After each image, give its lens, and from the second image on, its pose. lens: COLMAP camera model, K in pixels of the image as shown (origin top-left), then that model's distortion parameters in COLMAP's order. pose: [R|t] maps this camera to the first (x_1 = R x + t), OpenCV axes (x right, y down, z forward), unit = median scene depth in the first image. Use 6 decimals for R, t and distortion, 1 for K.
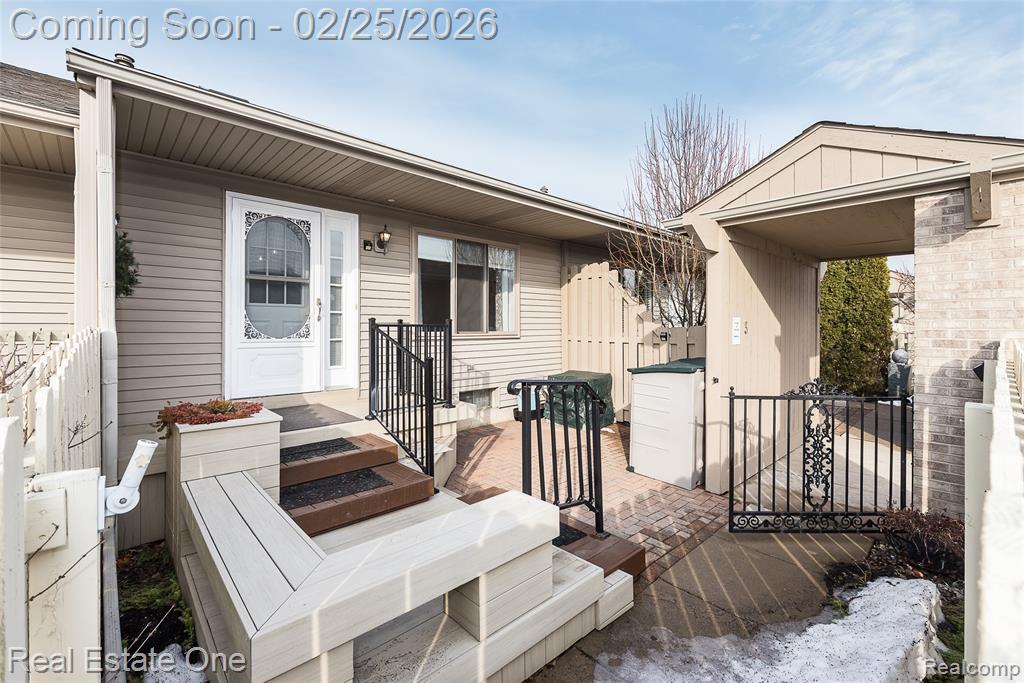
lens RADIAL K [[463.5, 0, 519.3], [0, 463.5, 327.5], [0, 0, 1]] dist [-0.003126, -0.001379]
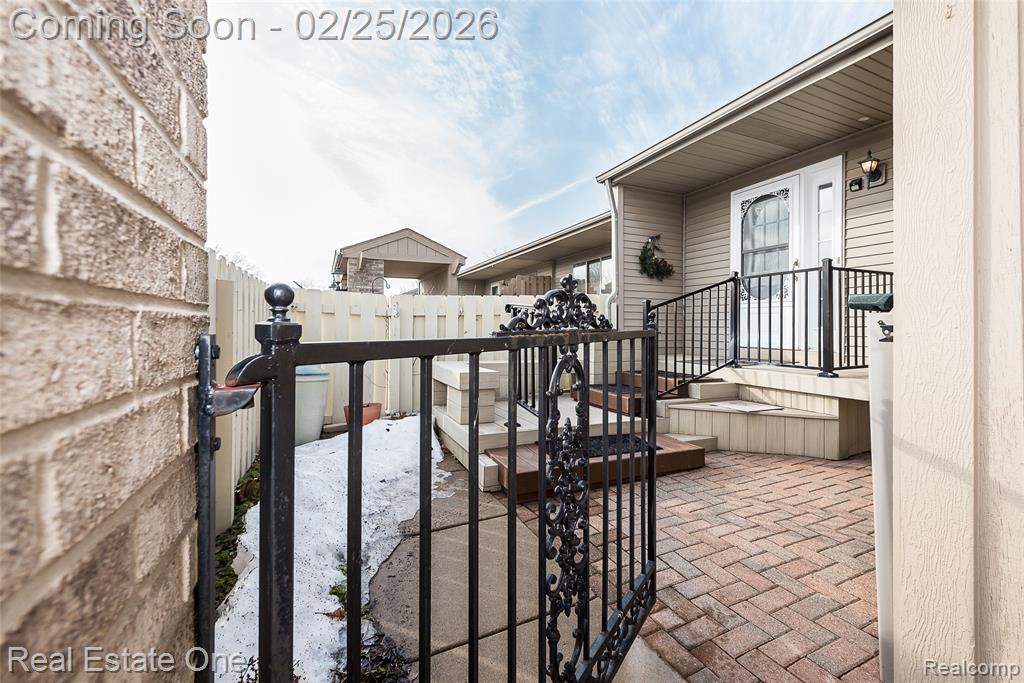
lens RADIAL K [[423.9, 0, 531.2], [0, 423.9, 326.6], [0, 0, 1]] dist [0.005204, -0.004462]
pose [[-0.326327, -0.003412, -0.945251, 0.599743], [-0.009054, 0.999959, -0.000483, 0.086190], [0.945213, 0.008401, -0.326345, 0.707298]]
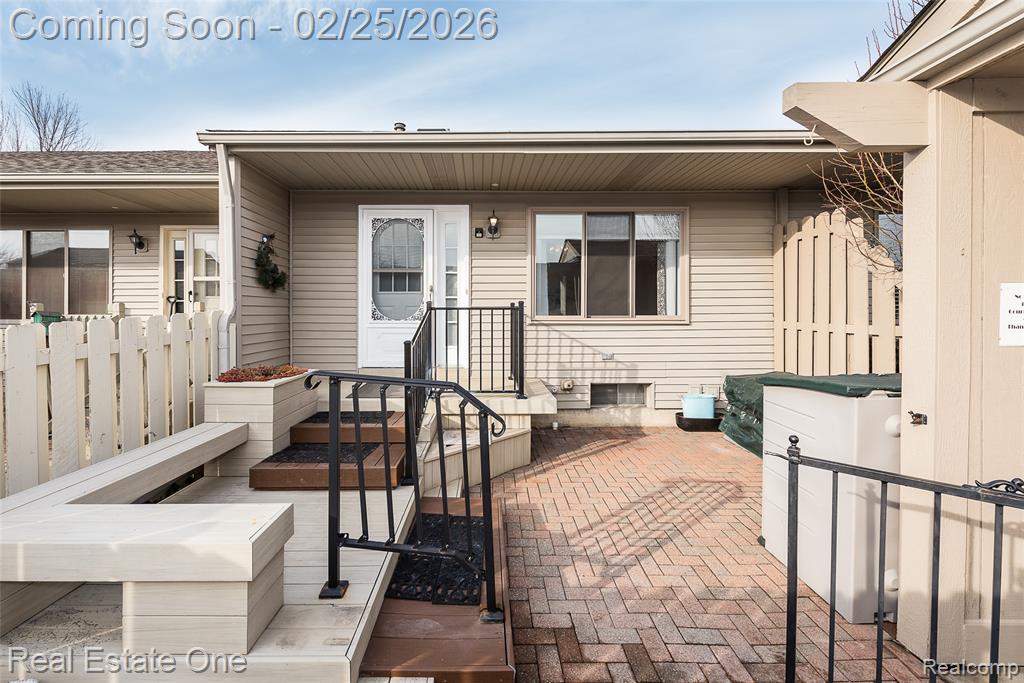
lens RADIAL K [[423.9, 0, 492.4], [0, 423.9, 317.0], [0, 0, 1]] dist [0.005204, -0.004462]
pose [[0.707451, 0.004251, -0.706749, 0.376660], [0.001539, 0.999970, 0.007556, 0.005993], [0.706761, -0.006433, 0.707424, 0.348394]]
